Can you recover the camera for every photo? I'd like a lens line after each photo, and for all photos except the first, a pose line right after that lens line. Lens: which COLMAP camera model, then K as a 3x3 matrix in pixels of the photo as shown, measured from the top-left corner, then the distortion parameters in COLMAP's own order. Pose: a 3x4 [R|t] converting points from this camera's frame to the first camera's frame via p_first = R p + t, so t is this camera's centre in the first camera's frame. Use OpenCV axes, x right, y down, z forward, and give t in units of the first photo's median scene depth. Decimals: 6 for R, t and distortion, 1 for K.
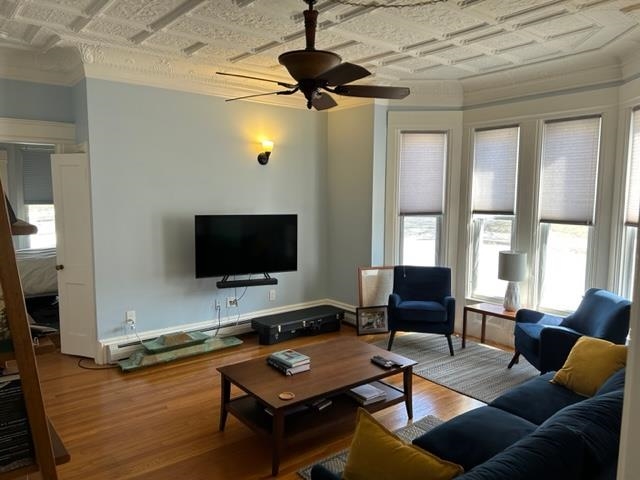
lens RADIAL K [[480.7, 0, 320.5], [0, 480.7, 244.6], [0, 0, 1]] dist [0.007318, 0.005202]
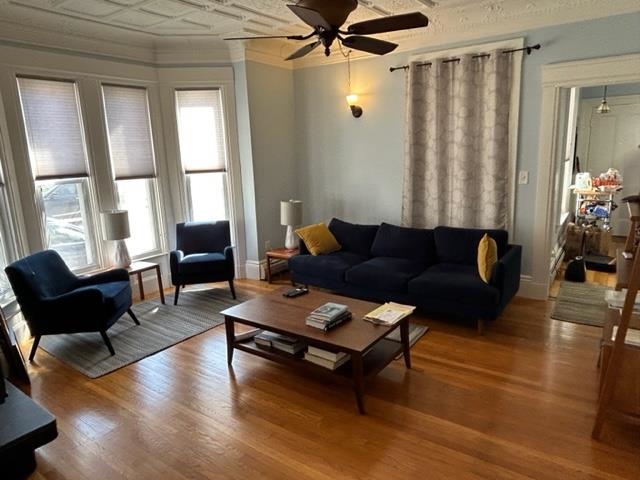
lens RADIAL K [[445.9, 0, 321.9], [0, 445.9, 237.1], [0, 0, 1]] dist [0.043660, 0.001987]
pose [[-0.280783, -0.196426, 0.939456, -0.669994], [0.125041, 0.963004, 0.238722, -0.112085], [-0.951591, 0.184500, -0.245834, 0.869054]]
